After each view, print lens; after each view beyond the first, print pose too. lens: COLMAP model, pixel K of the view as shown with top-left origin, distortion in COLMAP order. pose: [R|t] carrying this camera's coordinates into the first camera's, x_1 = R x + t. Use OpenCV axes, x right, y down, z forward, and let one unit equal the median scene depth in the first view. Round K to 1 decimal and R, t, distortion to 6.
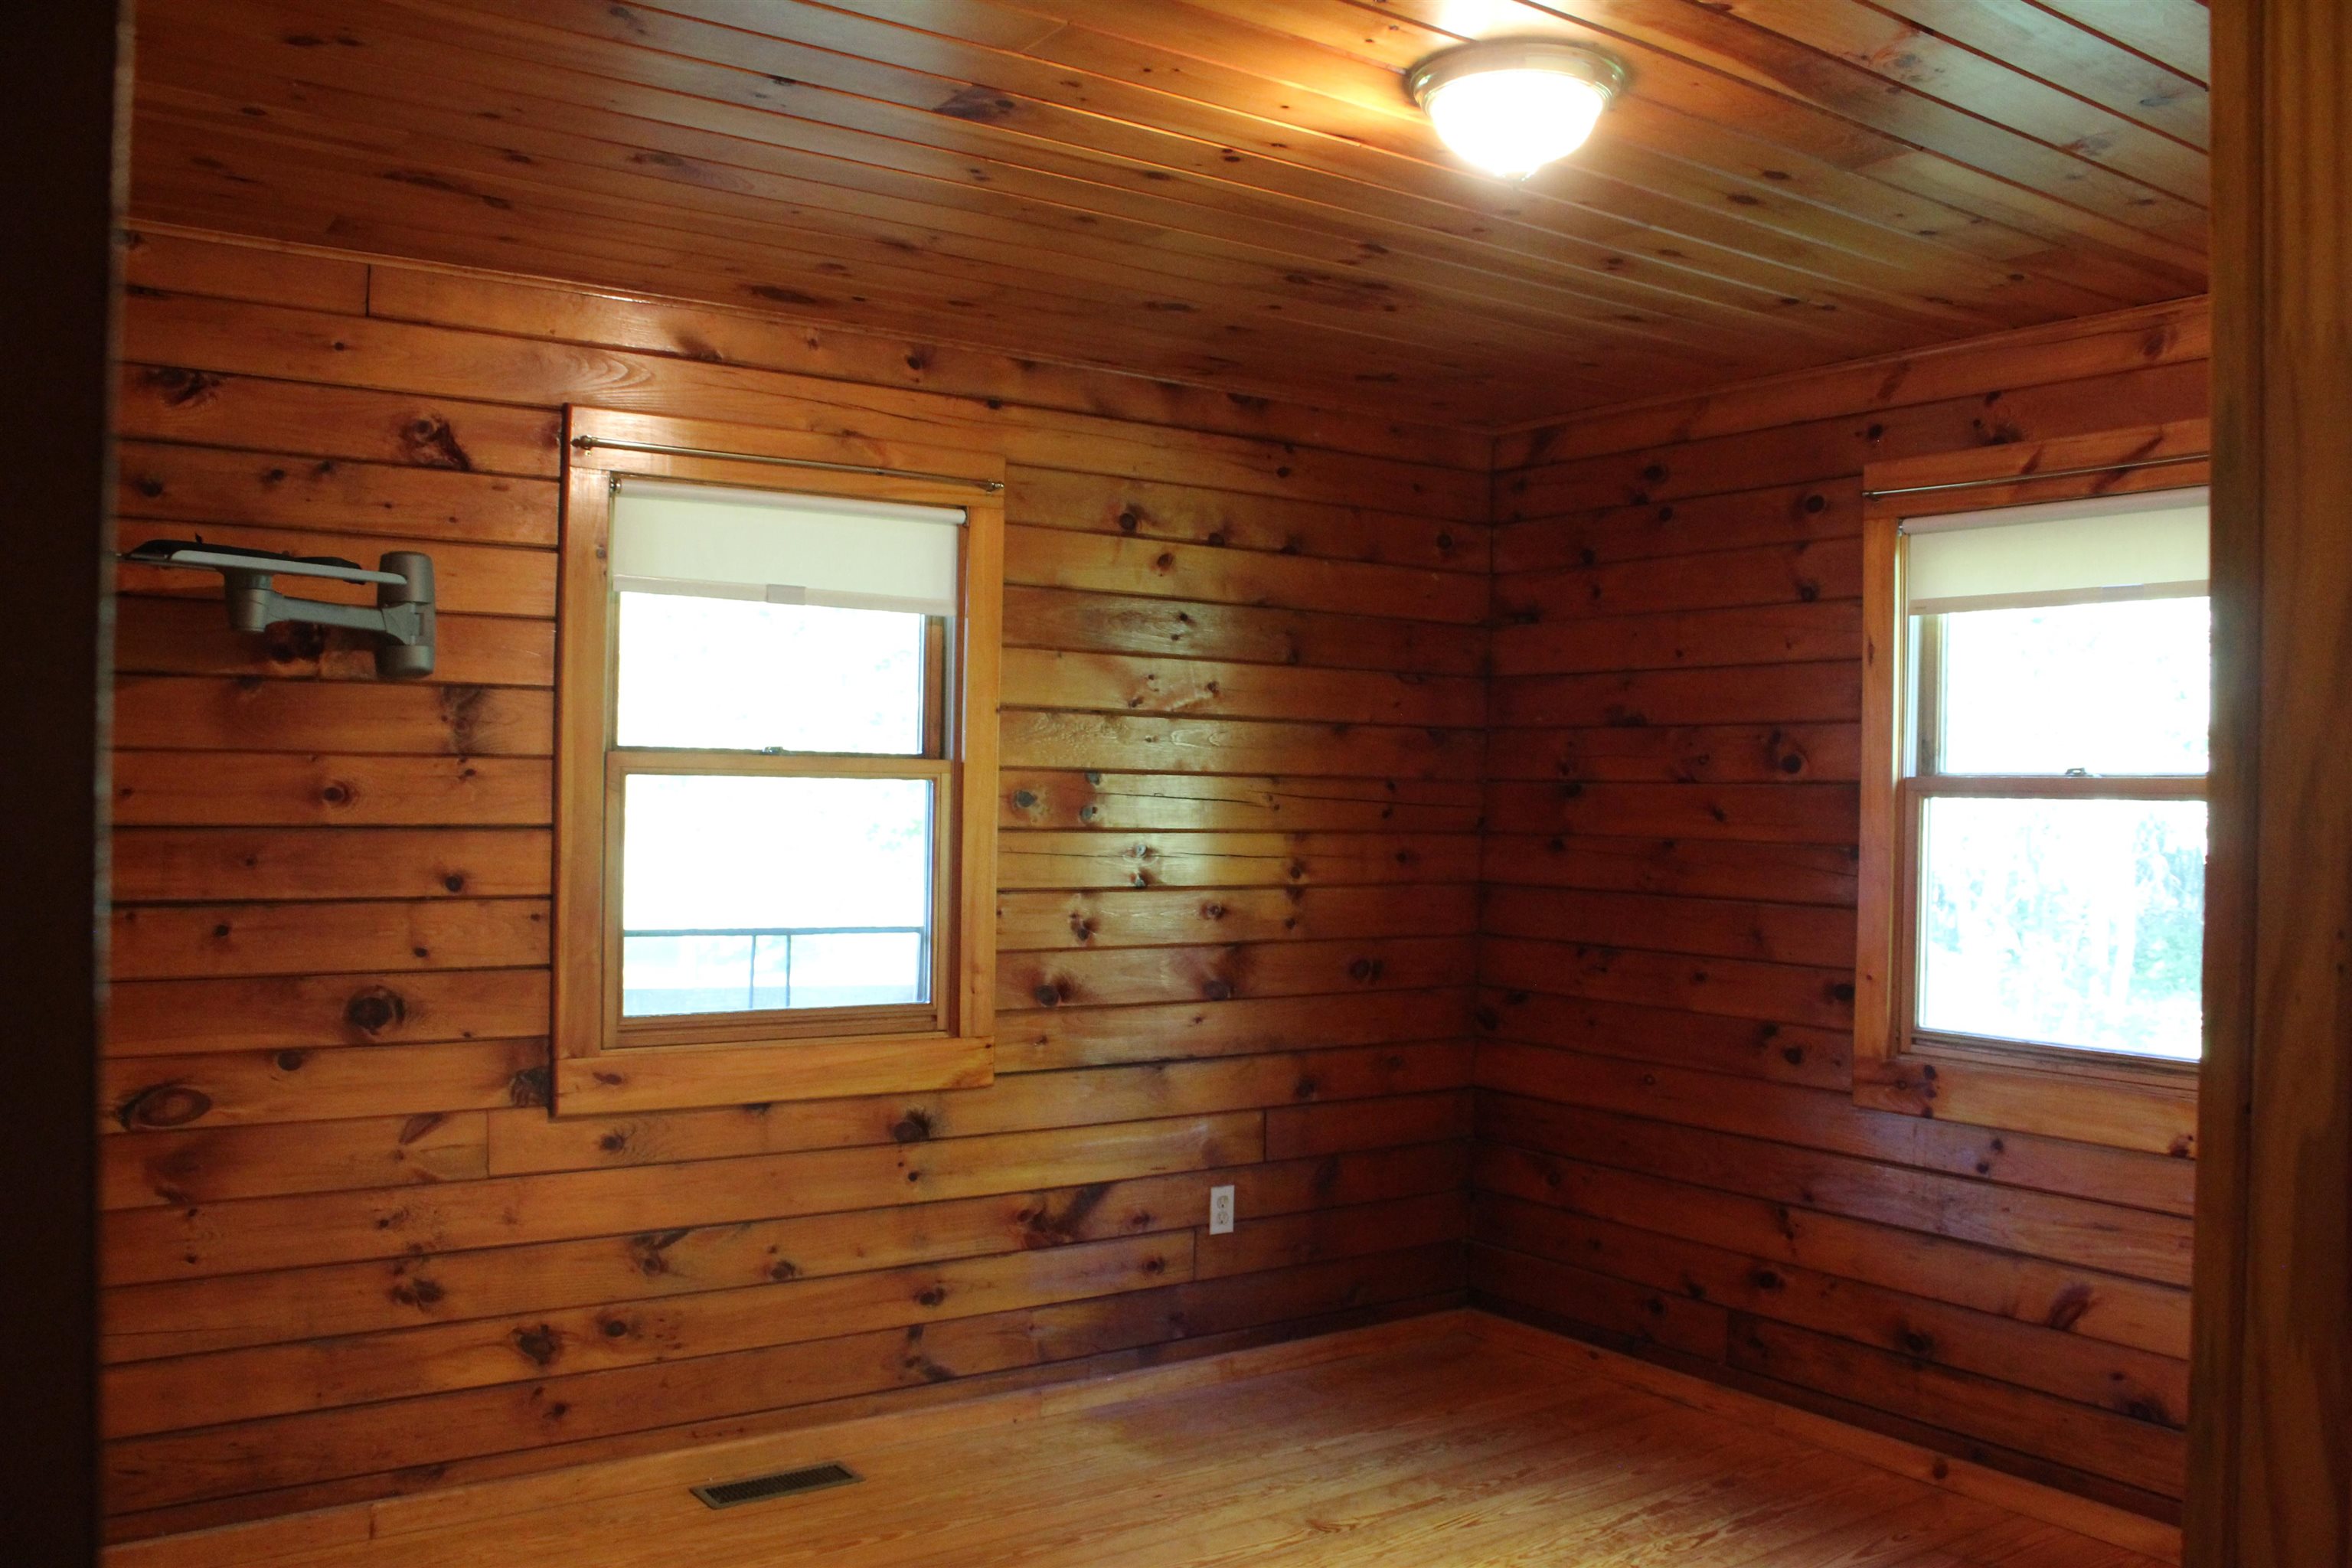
lens RADIAL K [[1992.6, 0, 1179.6], [0, 1992.6, 785.0], [0, 0, 1]] dist [-0.160480, 0.149251]
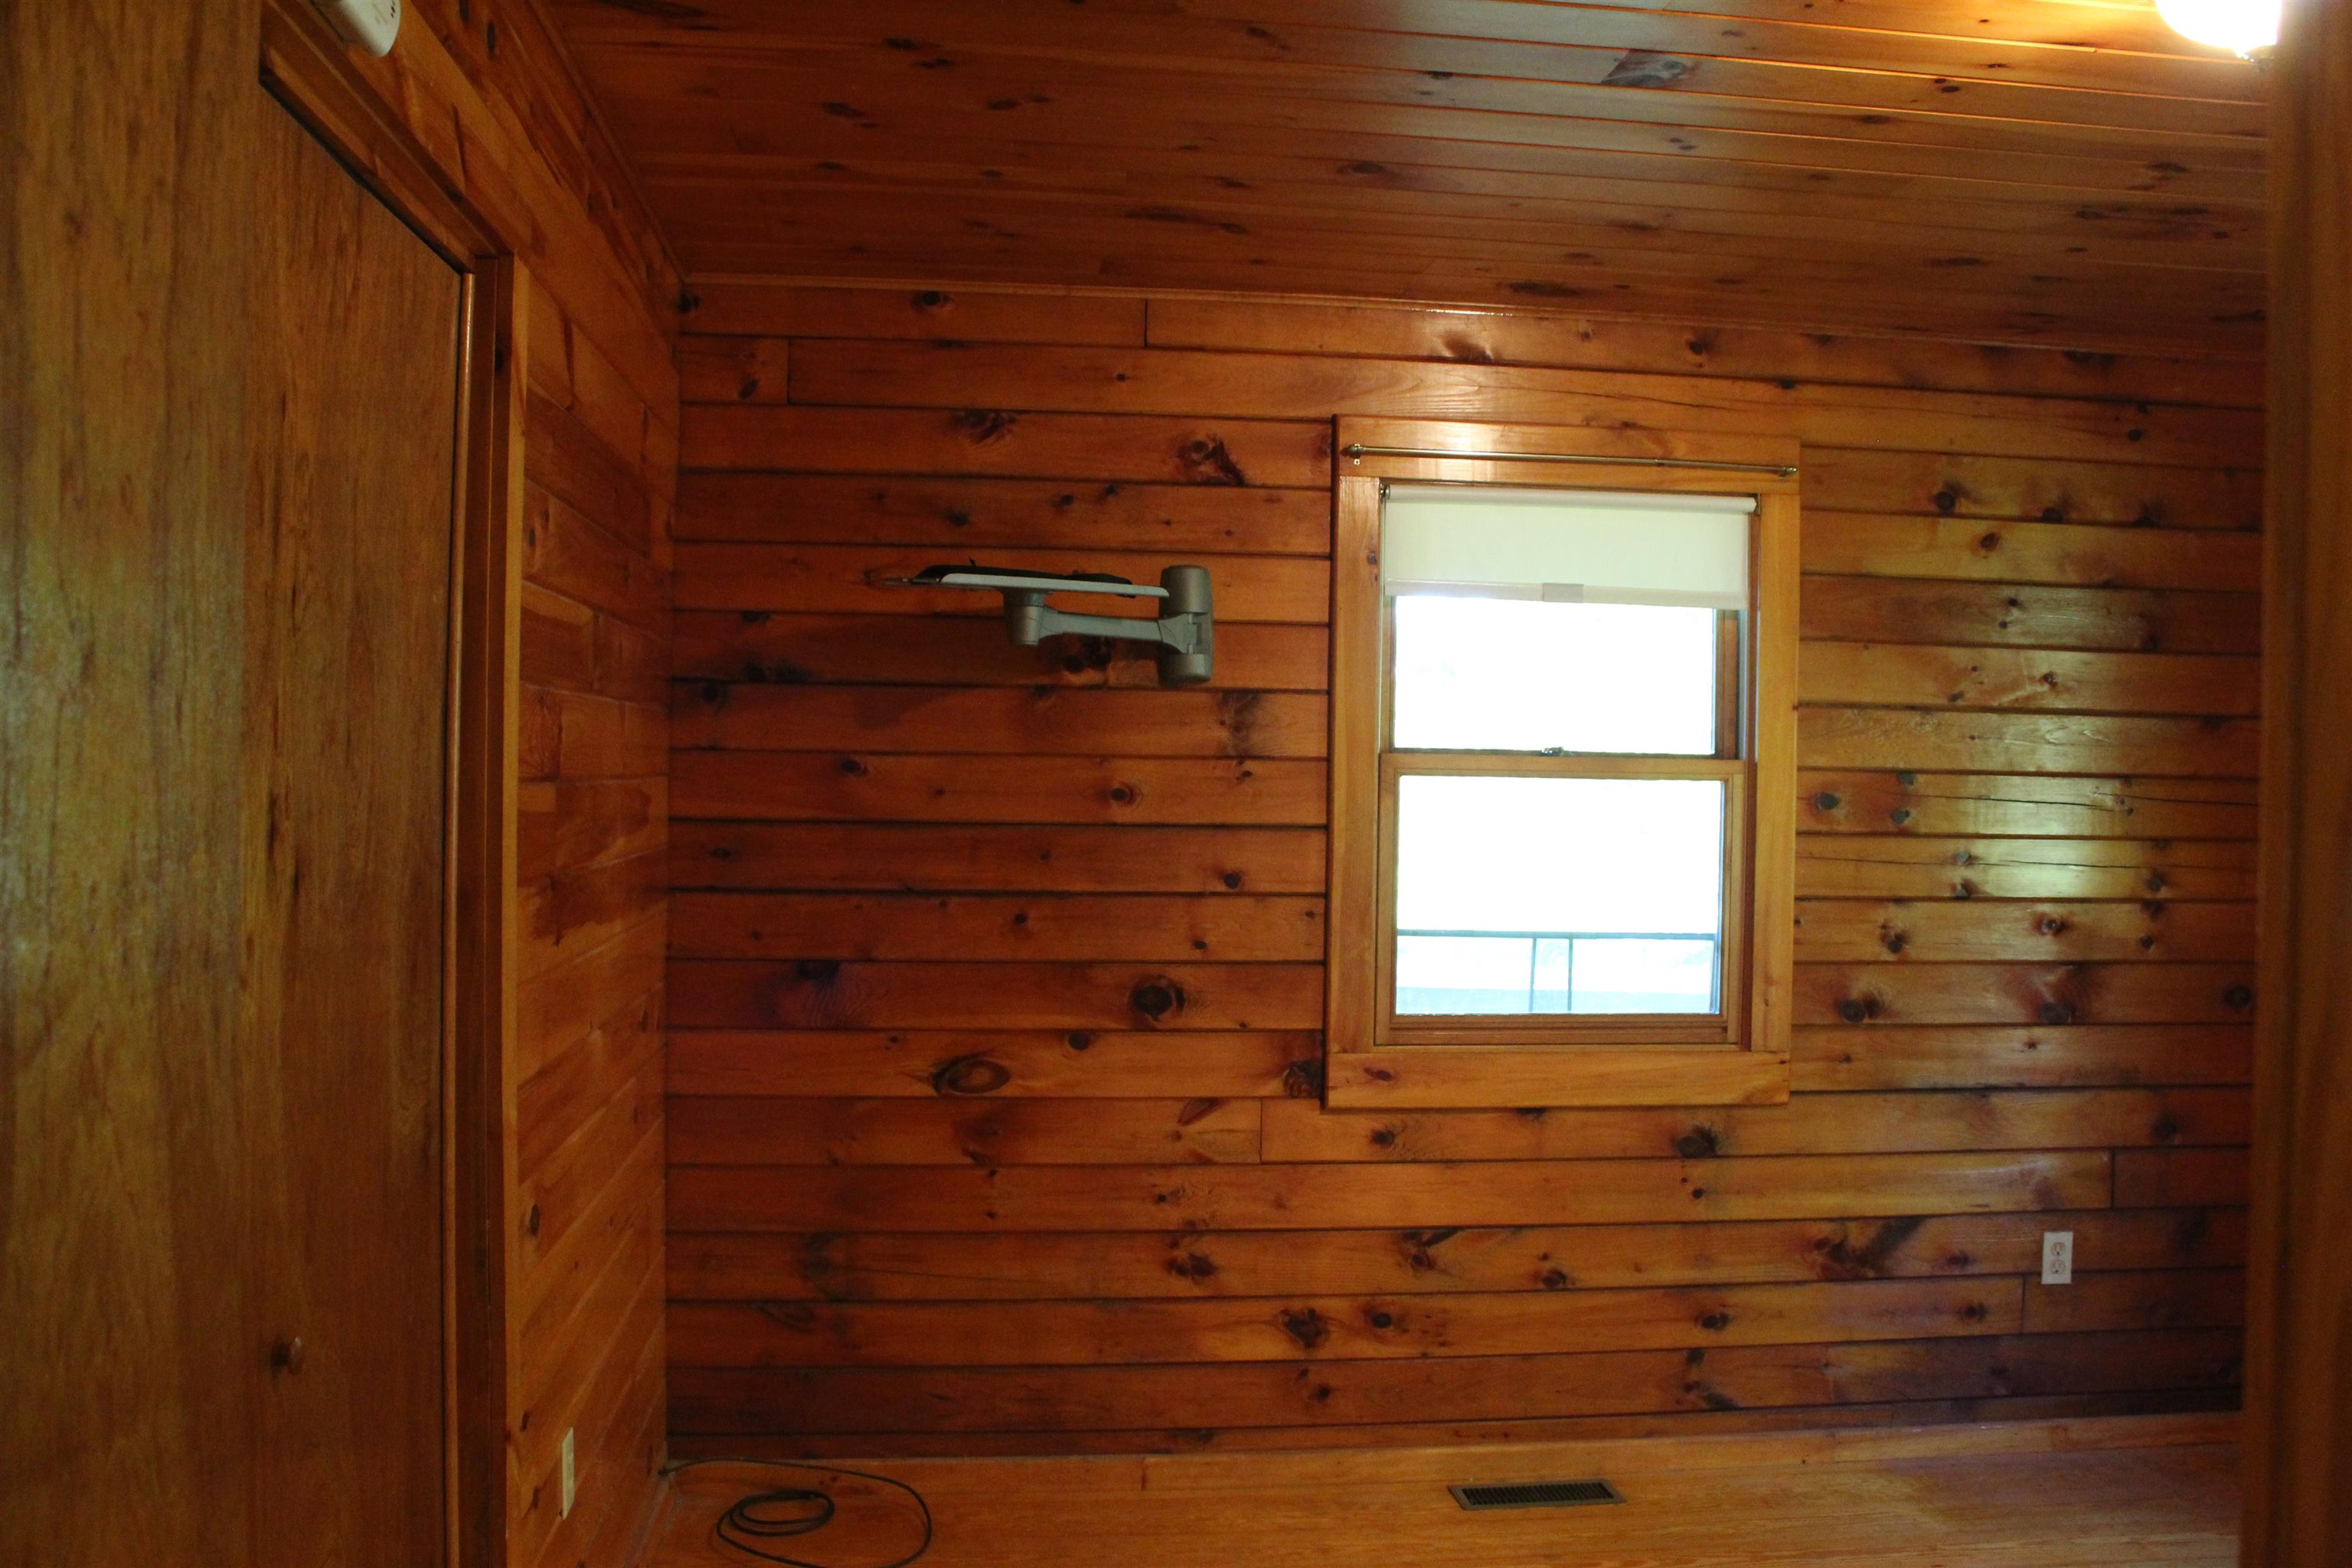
lens RADIAL K [[1992.6, 0, 1178.6], [0, 1992.6, 785.5], [0, 0, 1]] dist [-0.160480, 0.149251]
pose [[0.879650, -0.000441, -0.475621, 0.105034], [-0.000324, 0.999999, -0.001526, 0.001225], [0.475621, 0.001496, 0.879649, 0.043949]]
